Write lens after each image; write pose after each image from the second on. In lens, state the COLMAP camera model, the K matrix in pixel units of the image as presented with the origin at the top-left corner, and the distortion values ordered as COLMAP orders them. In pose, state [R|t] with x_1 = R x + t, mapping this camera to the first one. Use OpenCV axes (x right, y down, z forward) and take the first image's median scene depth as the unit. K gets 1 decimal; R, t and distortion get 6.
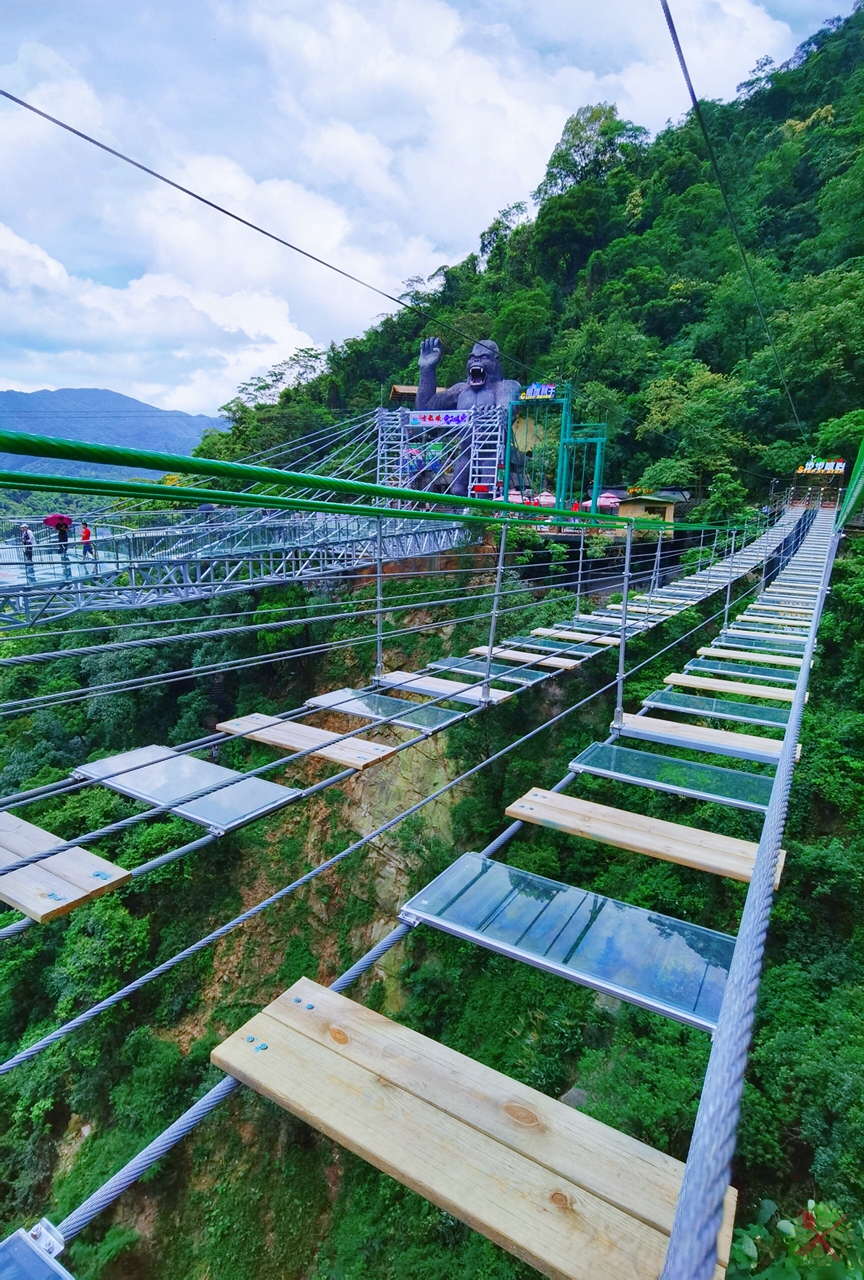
lens RADIAL K [[656.5, 0, 432.9], [0, 656.5, 649.6], [0, 0, 1]] dist [0.019158, -0.002330]
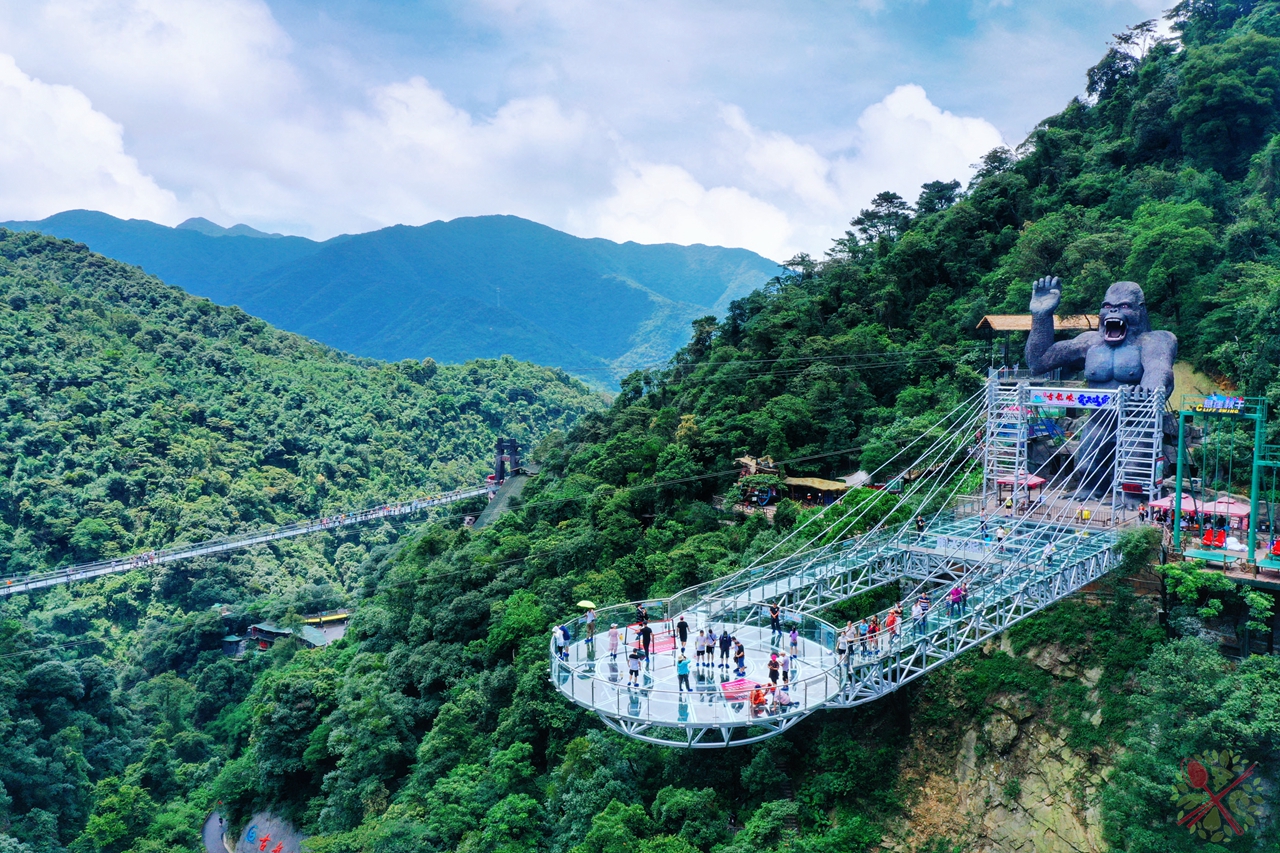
lens RADIAL K [[1028.9, 0, 644.1], [0, 1028.9, 423.9], [0, 0, 1]] dist [0.030010, -0.023022]
pose [[0.954349, -0.005495, -0.298644, -0.106555], [-0.037212, 0.989854, -0.137129, -0.124394], [0.296368, 0.141982, 0.944461, -0.326324]]
